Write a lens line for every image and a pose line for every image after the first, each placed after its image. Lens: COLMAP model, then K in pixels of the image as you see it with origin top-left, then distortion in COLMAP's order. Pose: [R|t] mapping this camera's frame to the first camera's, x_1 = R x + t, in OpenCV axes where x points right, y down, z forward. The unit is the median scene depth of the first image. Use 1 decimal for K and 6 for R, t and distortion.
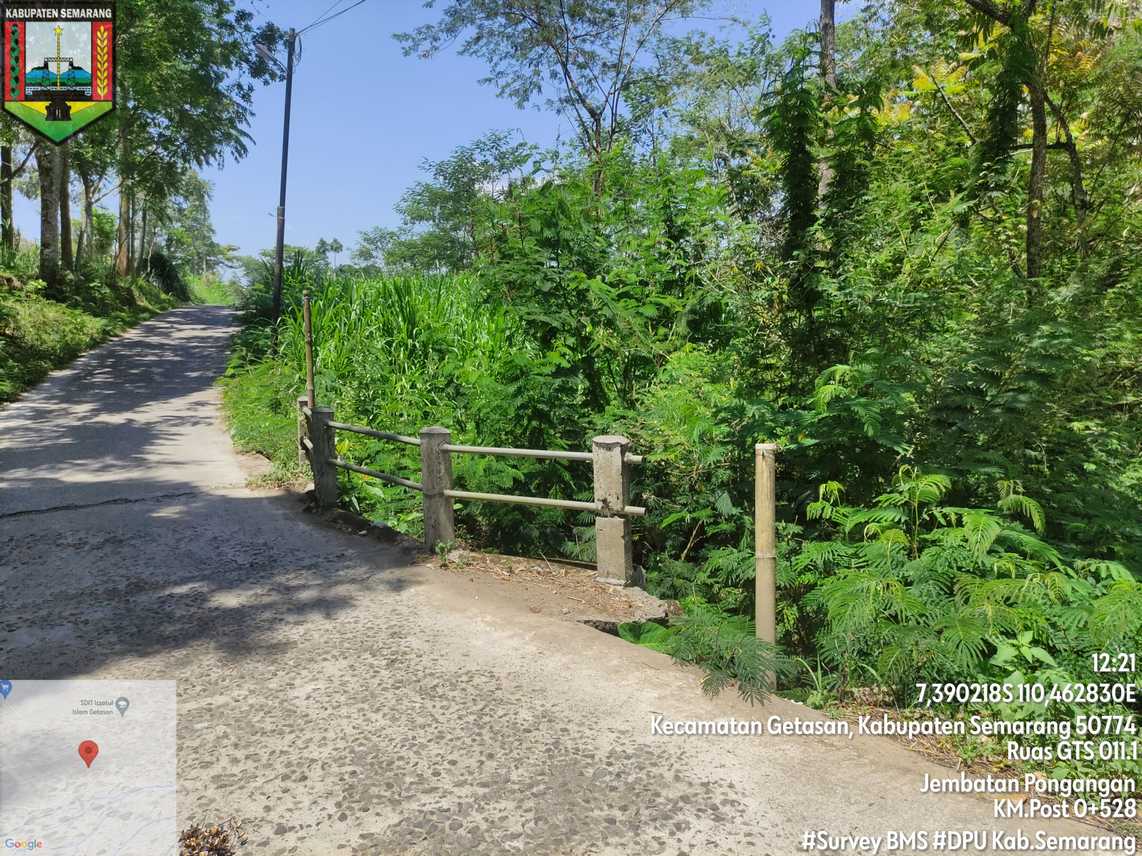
lens RADIAL K [[842.4, 0, 571.0], [0, 842.4, 428.0], [0, 0, 1]] dist [0.057008, -0.058248]
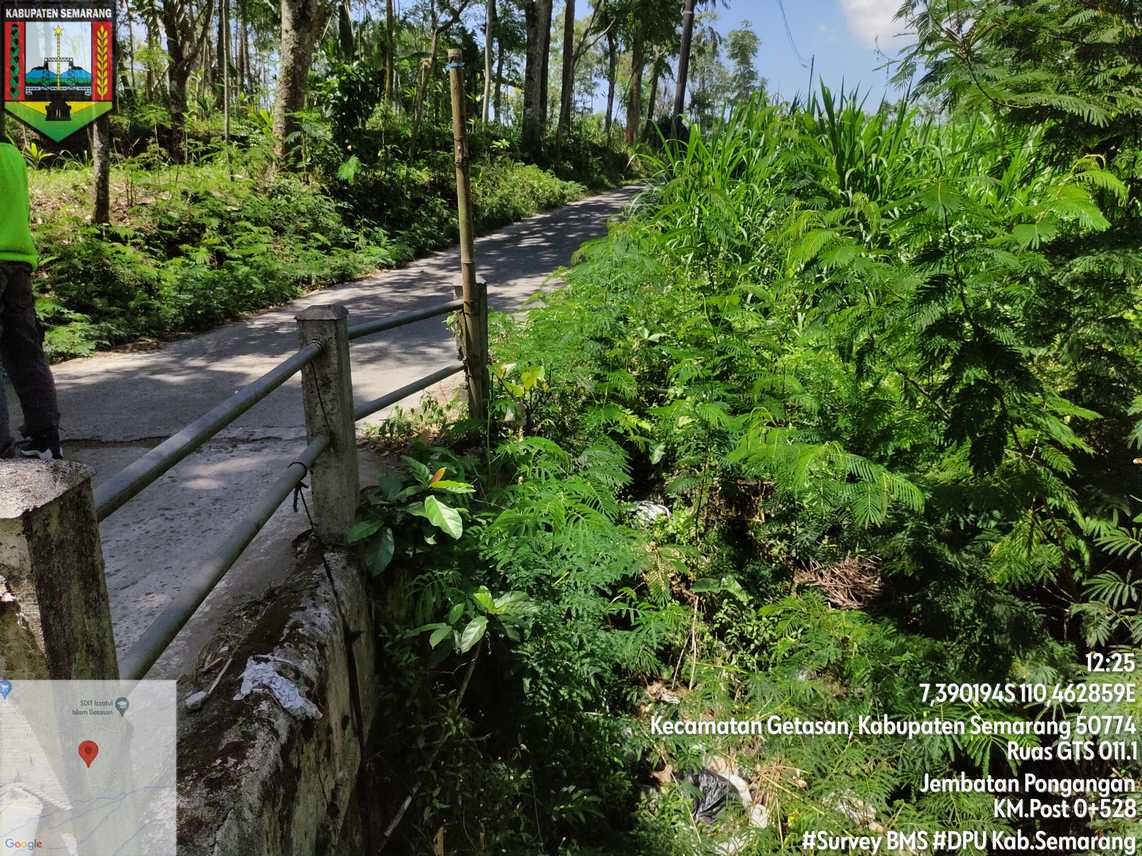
lens RADIAL K [[836.0, 0, 571.0], [0, 836.0, 428.0], [0, 0, 1]] dist [0.003847, 0.001336]
pose [[0.809044, 0.147723, -0.568881, 0.022865], [-0.065247, 0.984491, 0.162853, -0.024906], [0.584115, -0.094638, 0.806135, 0.463331]]
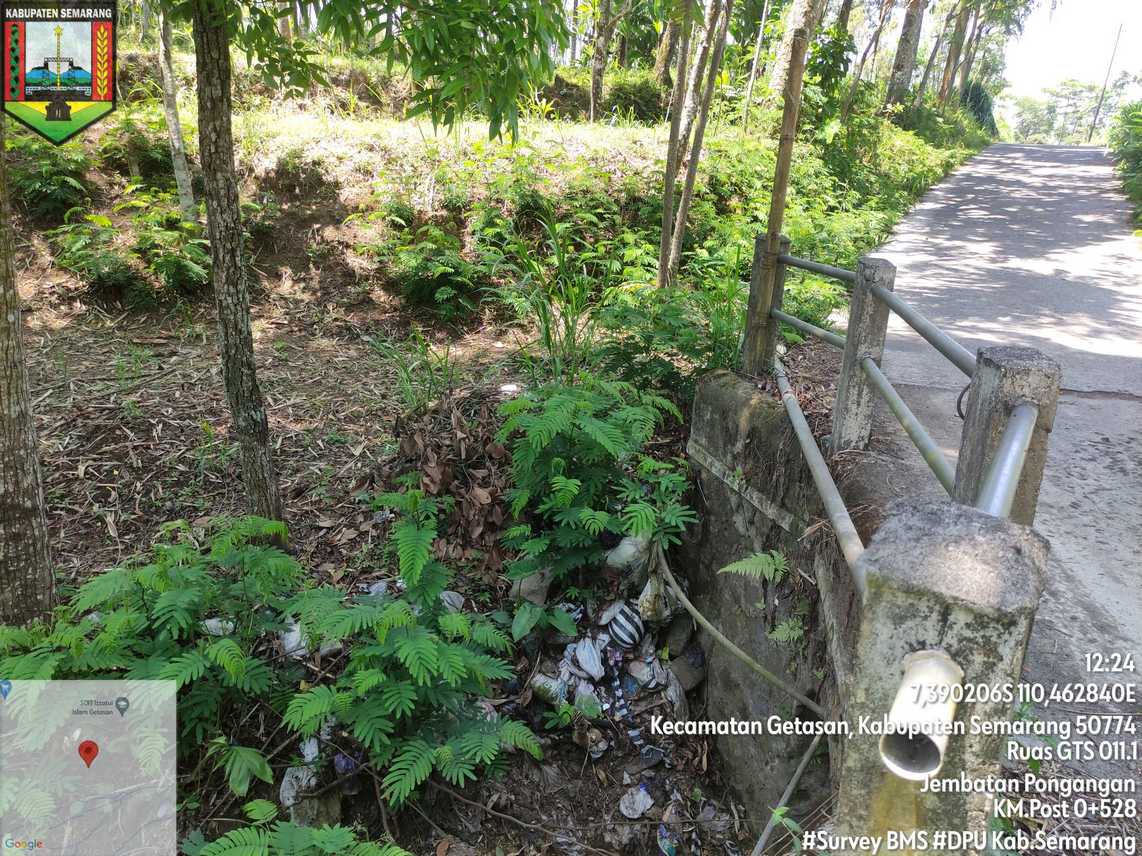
lens RADIAL K [[842.4, 0, 571.0], [0, 842.4, 428.0], [0, 0, 1]] dist [0.057008, -0.058248]
pose [[0.693025, 0.249482, -0.676369, -0.268082], [-0.130554, 0.966131, 0.222592, 0.014455], [0.708994, -0.065959, 0.702124, 0.124131]]
